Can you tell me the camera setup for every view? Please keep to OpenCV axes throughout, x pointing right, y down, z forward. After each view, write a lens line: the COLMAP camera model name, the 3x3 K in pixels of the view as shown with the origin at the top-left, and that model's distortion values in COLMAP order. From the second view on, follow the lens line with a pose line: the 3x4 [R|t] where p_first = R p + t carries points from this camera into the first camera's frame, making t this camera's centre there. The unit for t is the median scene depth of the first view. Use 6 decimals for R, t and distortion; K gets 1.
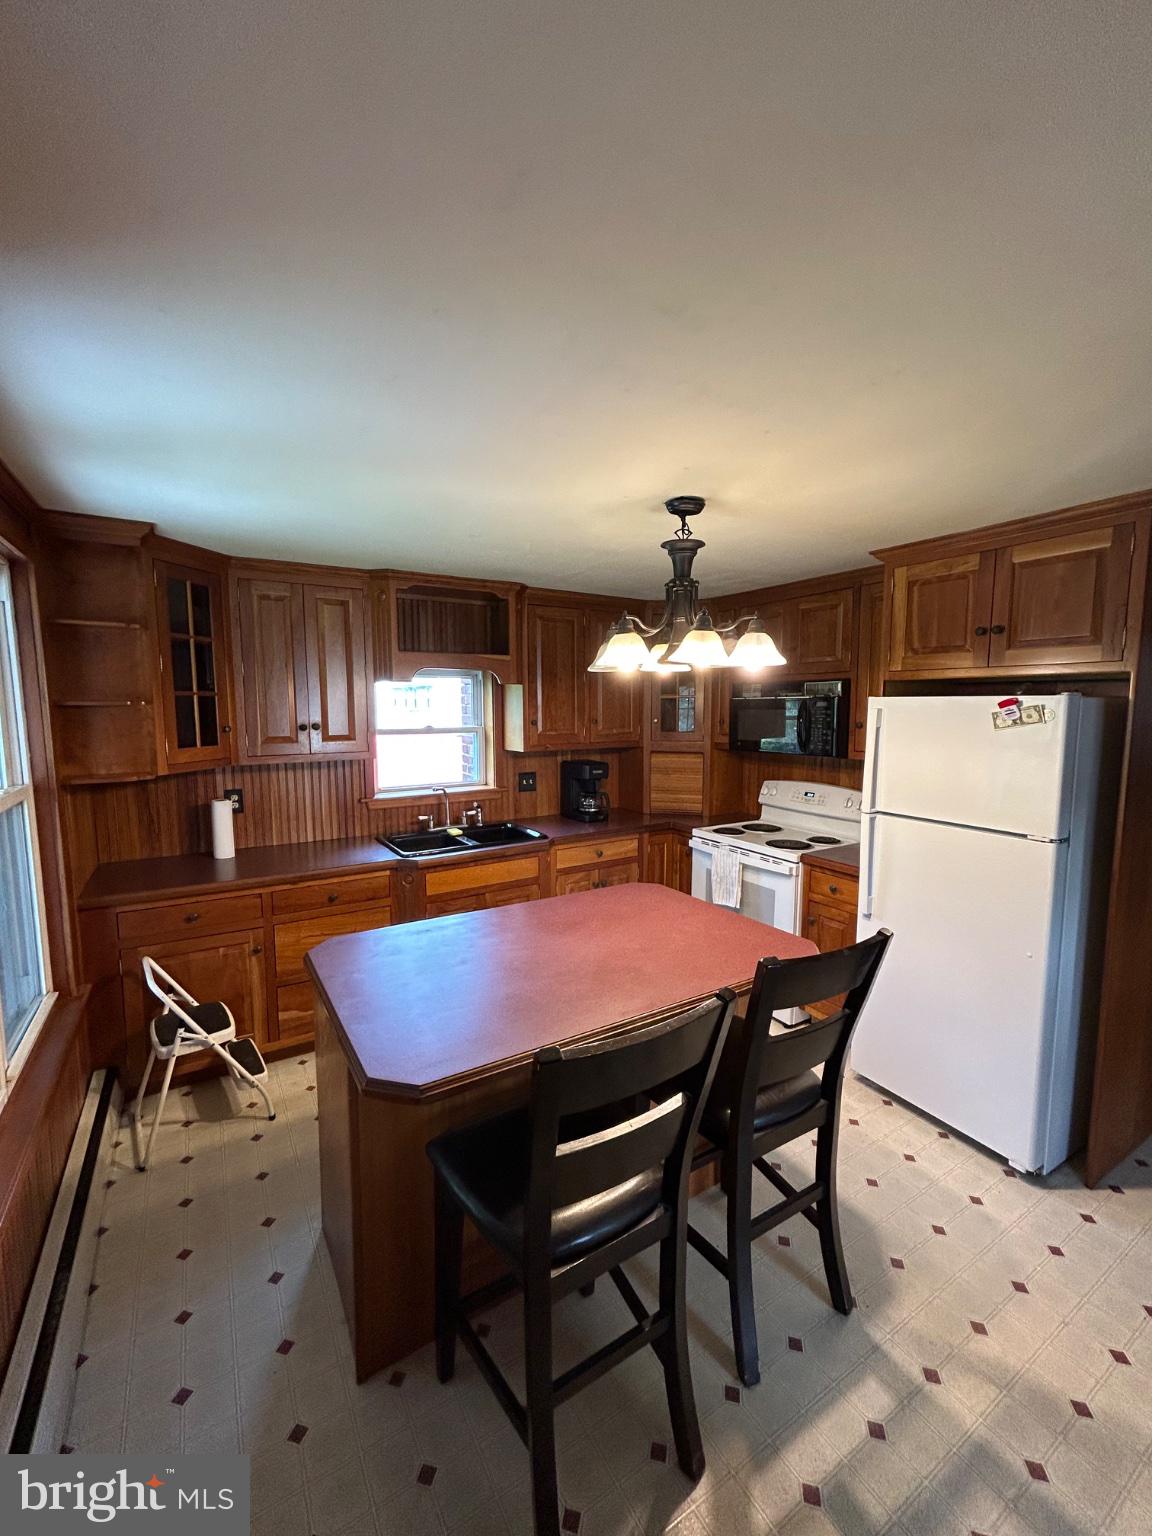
lens RADIAL K [[619.6, 0, 576.5], [0, 619.6, 765.1], [0, 0, 1]] dist [0.000487, 0.000611]
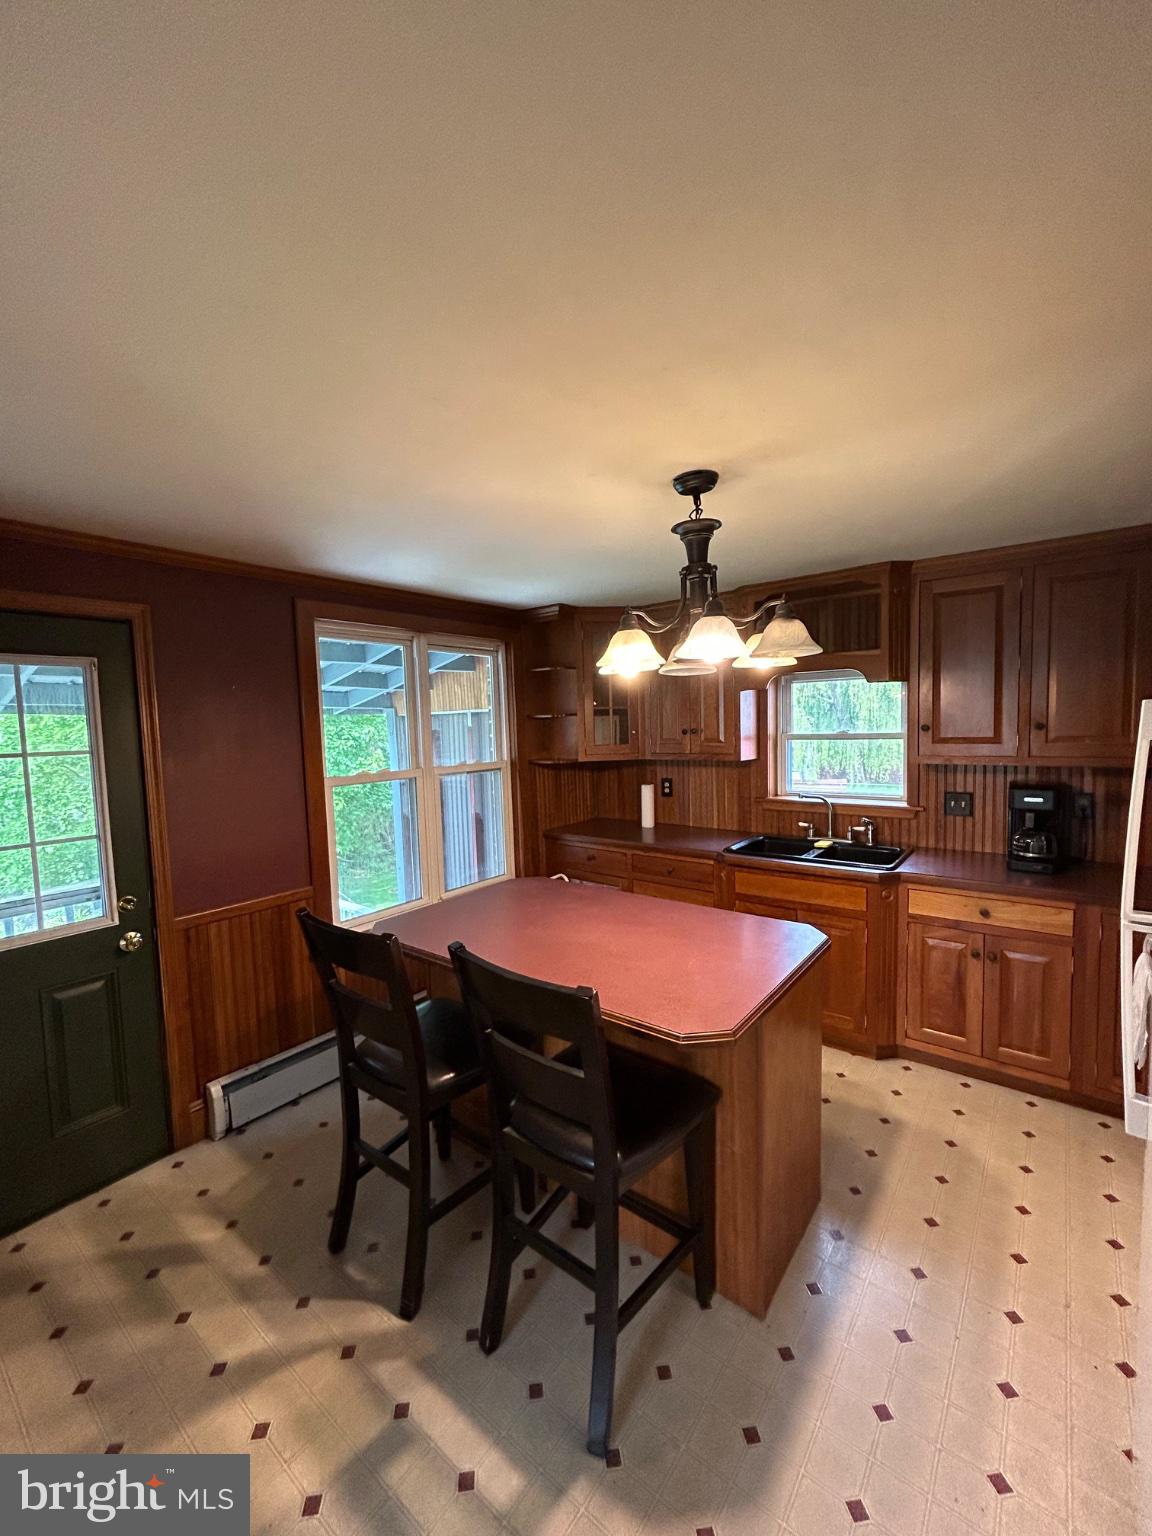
lens RADIAL K [[619.6, 0, 578.2], [0, 619.6, 769.5], [0, 0, 1]] dist [0.000487, 0.000611]
pose [[0.355824, 0.065081, -0.932284, 0.847401], [-0.066681, 0.996798, 0.044134, -0.034224], [0.932171, 0.046462, 0.359024, 0.484471]]
